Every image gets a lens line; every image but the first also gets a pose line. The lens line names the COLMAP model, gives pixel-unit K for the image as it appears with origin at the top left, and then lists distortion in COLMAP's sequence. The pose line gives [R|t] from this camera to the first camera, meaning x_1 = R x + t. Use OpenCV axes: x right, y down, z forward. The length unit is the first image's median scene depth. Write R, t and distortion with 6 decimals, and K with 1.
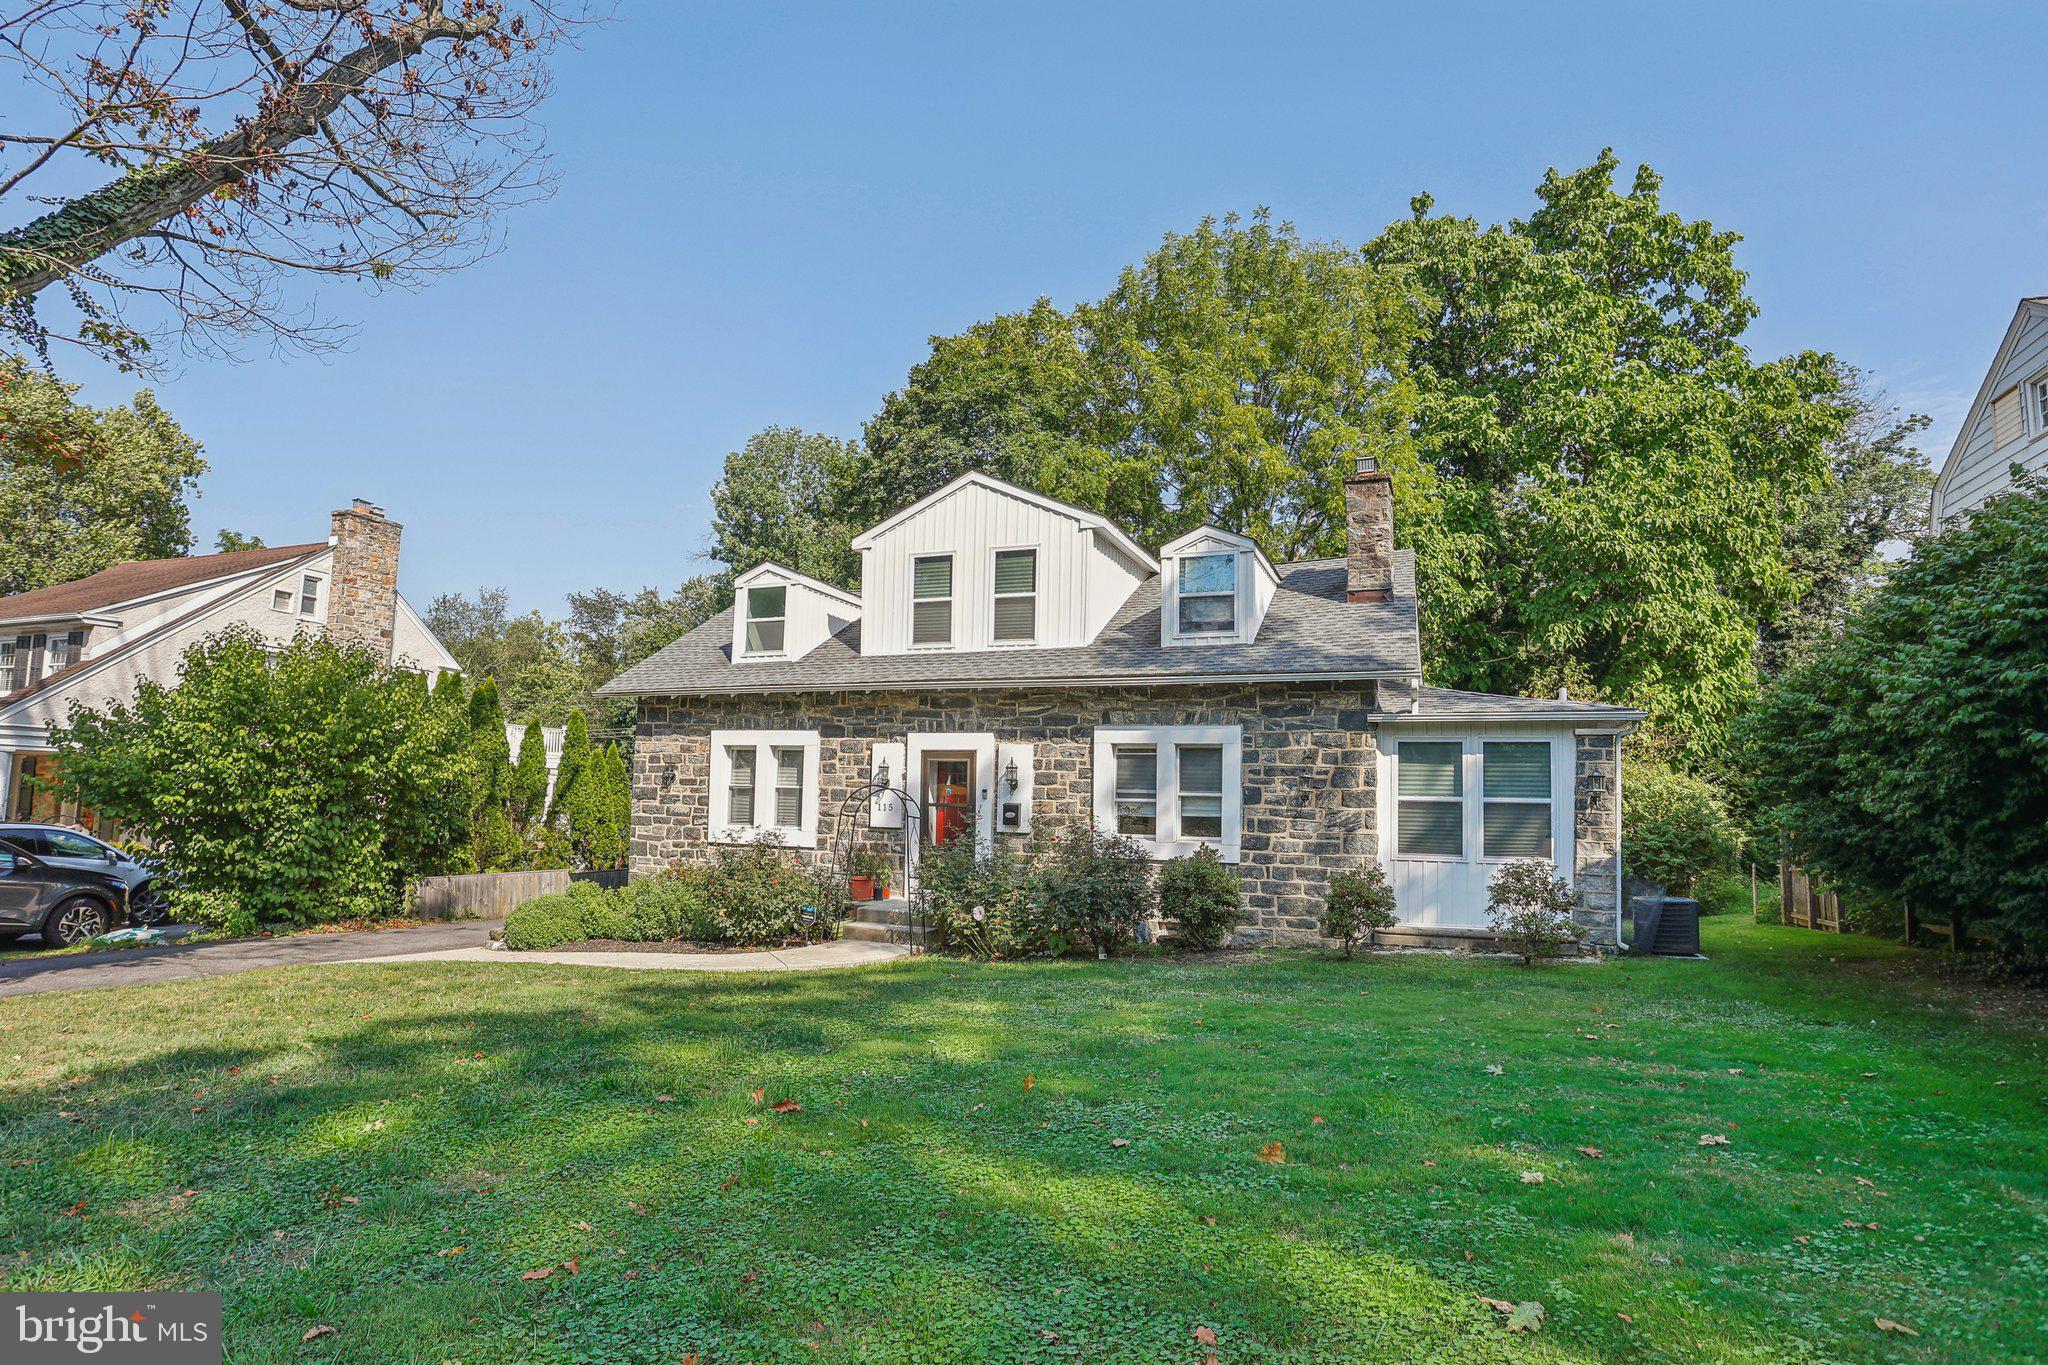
lens RADIAL K [[1080.0, 0, 1024.0], [0, 1080.0, 682.5], [0, 0, 1]] dist [-0.023055, 0.000276]
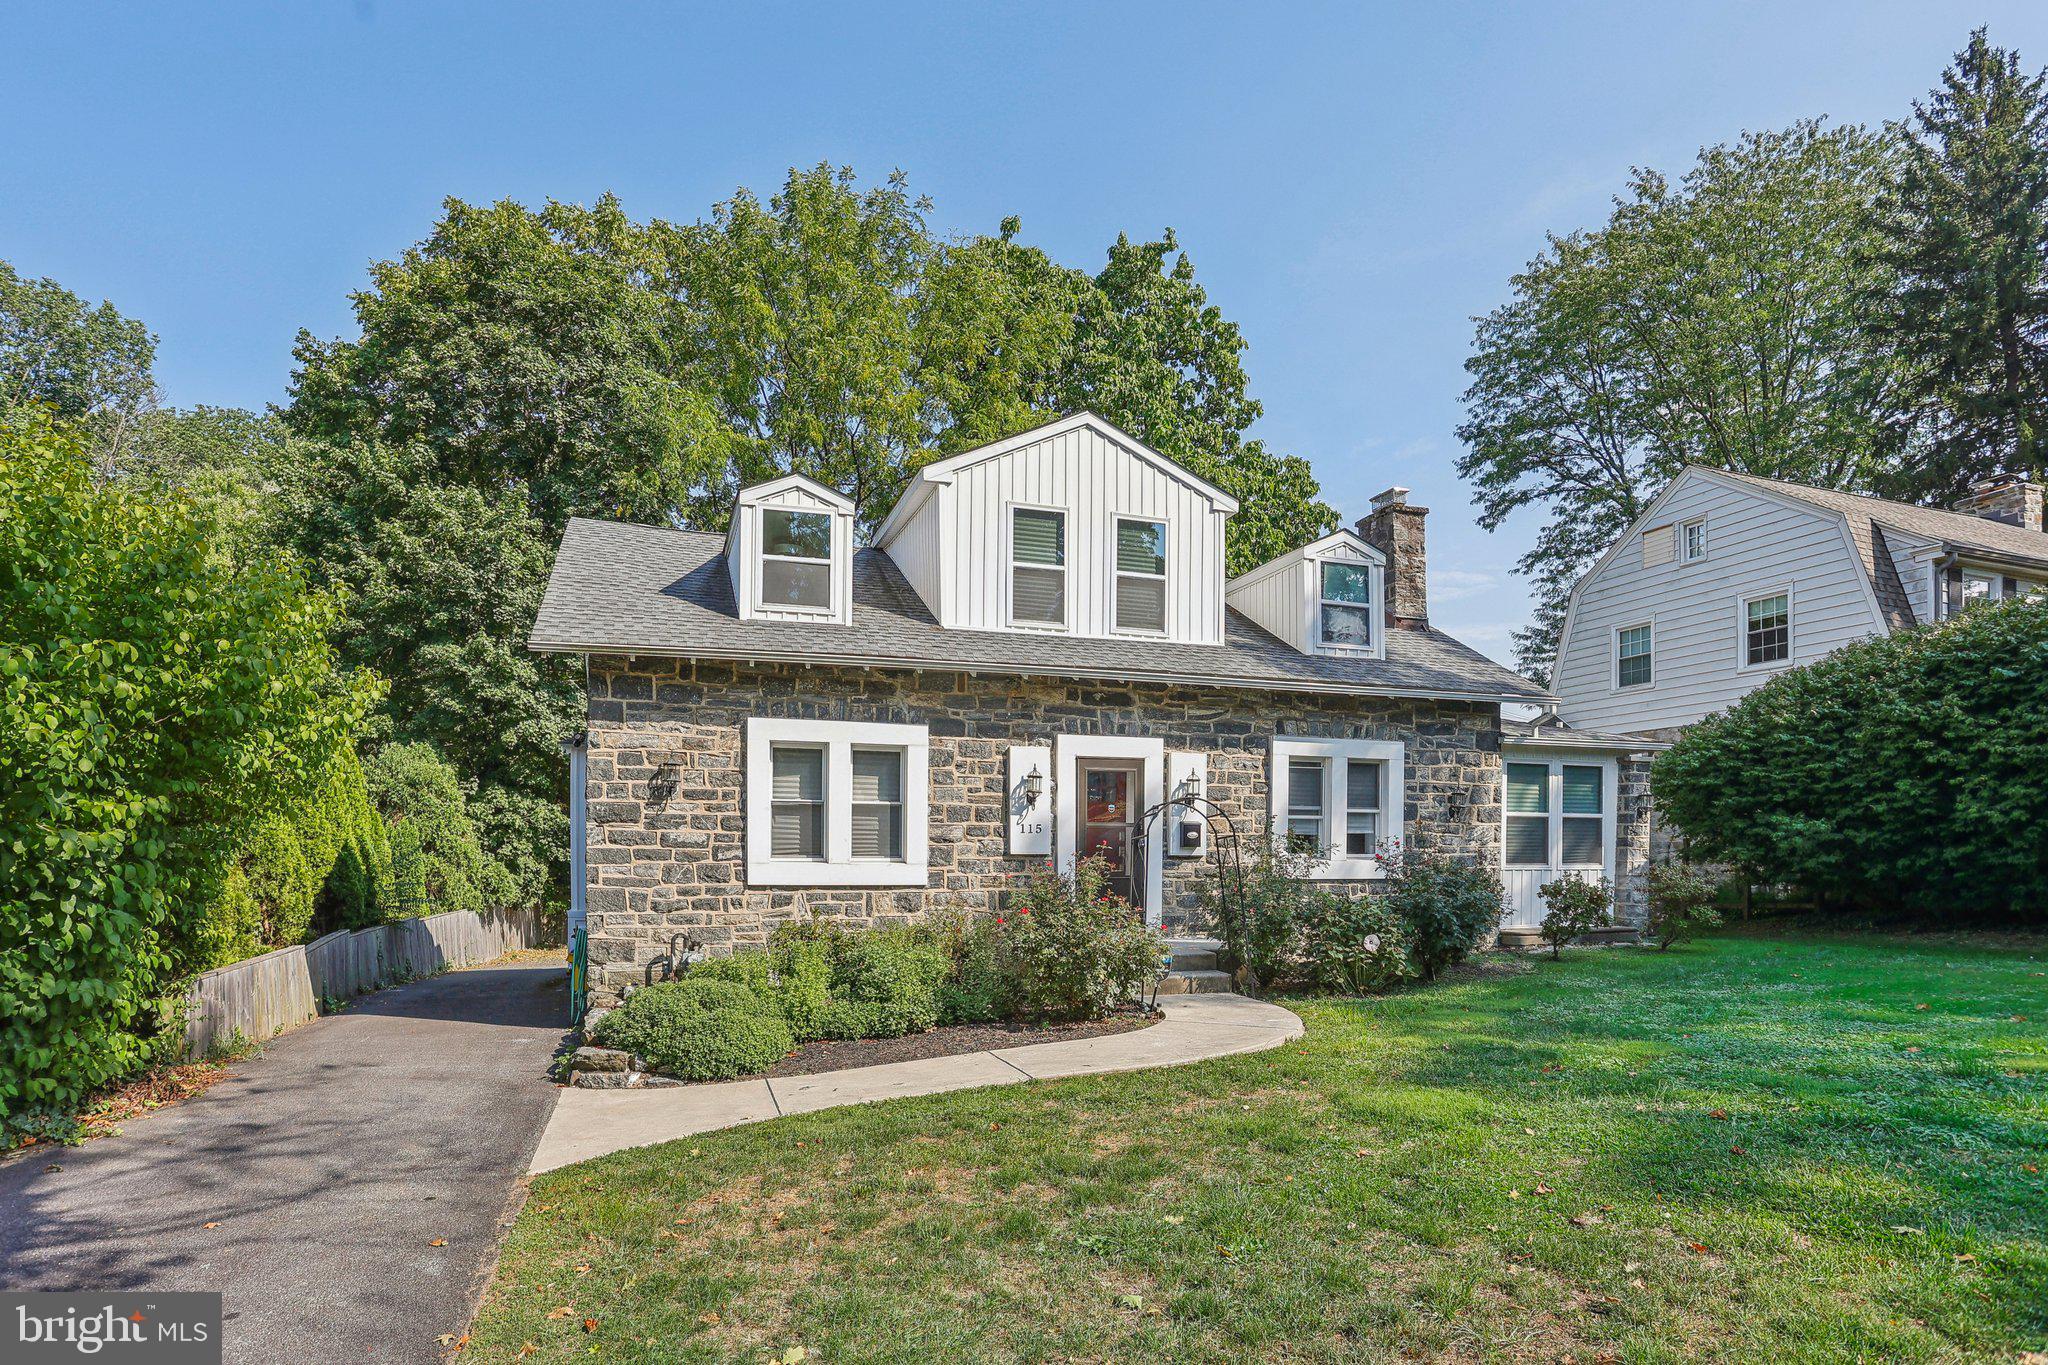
lens RADIAL K [[1115.2, 0, 1025.1], [0, 1115.2, 796.0], [0, 0, 1]] dist [-0.026315, -0.000025]
pose [[0.761805, 0.008677, 0.647748, -0.640824], [-0.060852, 0.996448, 0.058219, 0.045167], [-0.644941, -0.083768, 0.759627, 0.391807]]
